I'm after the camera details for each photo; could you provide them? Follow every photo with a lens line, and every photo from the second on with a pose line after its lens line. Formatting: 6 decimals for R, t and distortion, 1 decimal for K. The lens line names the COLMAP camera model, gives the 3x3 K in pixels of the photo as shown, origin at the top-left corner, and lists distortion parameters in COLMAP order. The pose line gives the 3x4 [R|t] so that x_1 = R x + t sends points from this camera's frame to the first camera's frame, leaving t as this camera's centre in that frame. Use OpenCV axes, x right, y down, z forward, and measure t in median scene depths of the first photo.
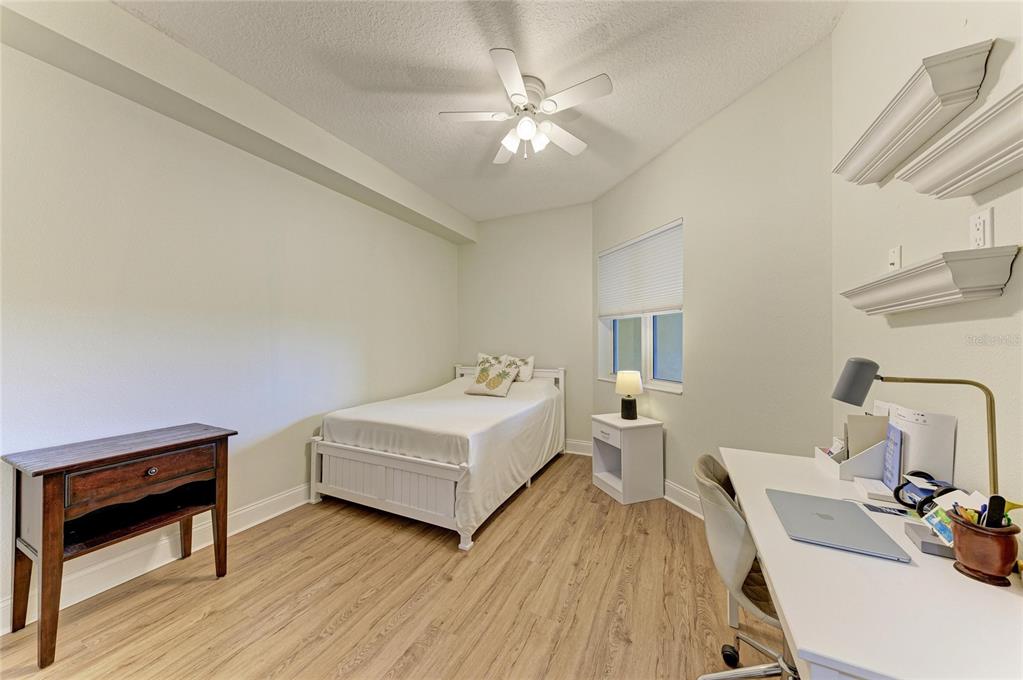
lens RADIAL K [[345.9, 0, 512.4], [0, 345.9, 341.3], [0, 0, 1]] dist [0.020921, -0.004696]
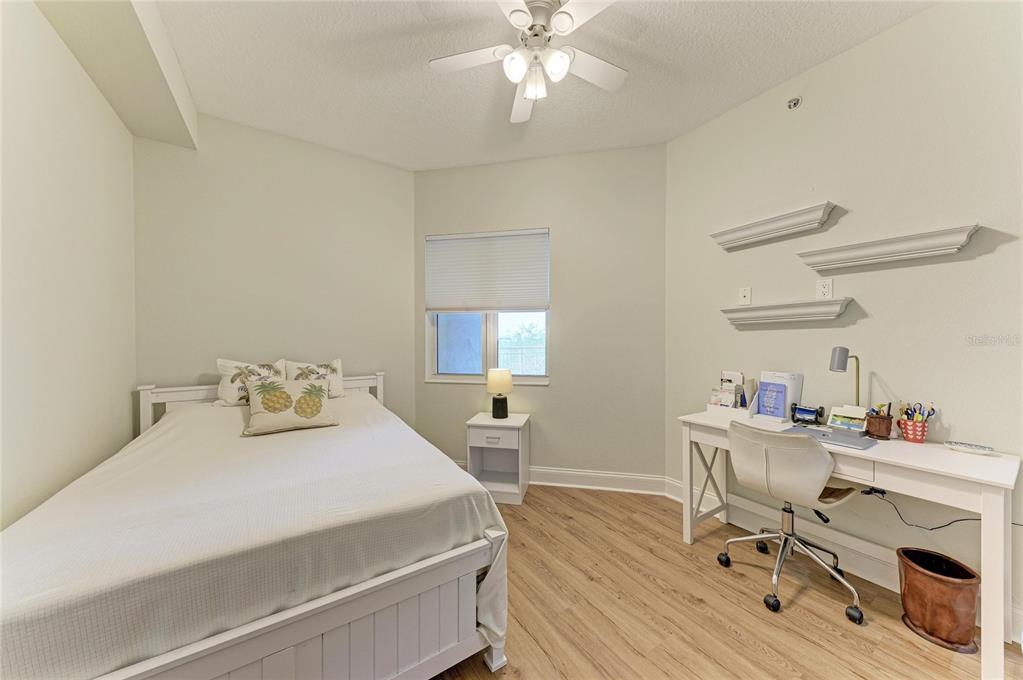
lens RADIAL K [[345.9, 0, 512.4], [0, 345.9, 341.3], [0, 0, 1]] dist [0.020921, -0.004696]
pose [[0.515352, -0.004743, 0.856965, -0.526831], [-0.002180, 0.999974, 0.006845, 0.002515], [-0.856976, -0.005396, 0.515328, 0.516864]]
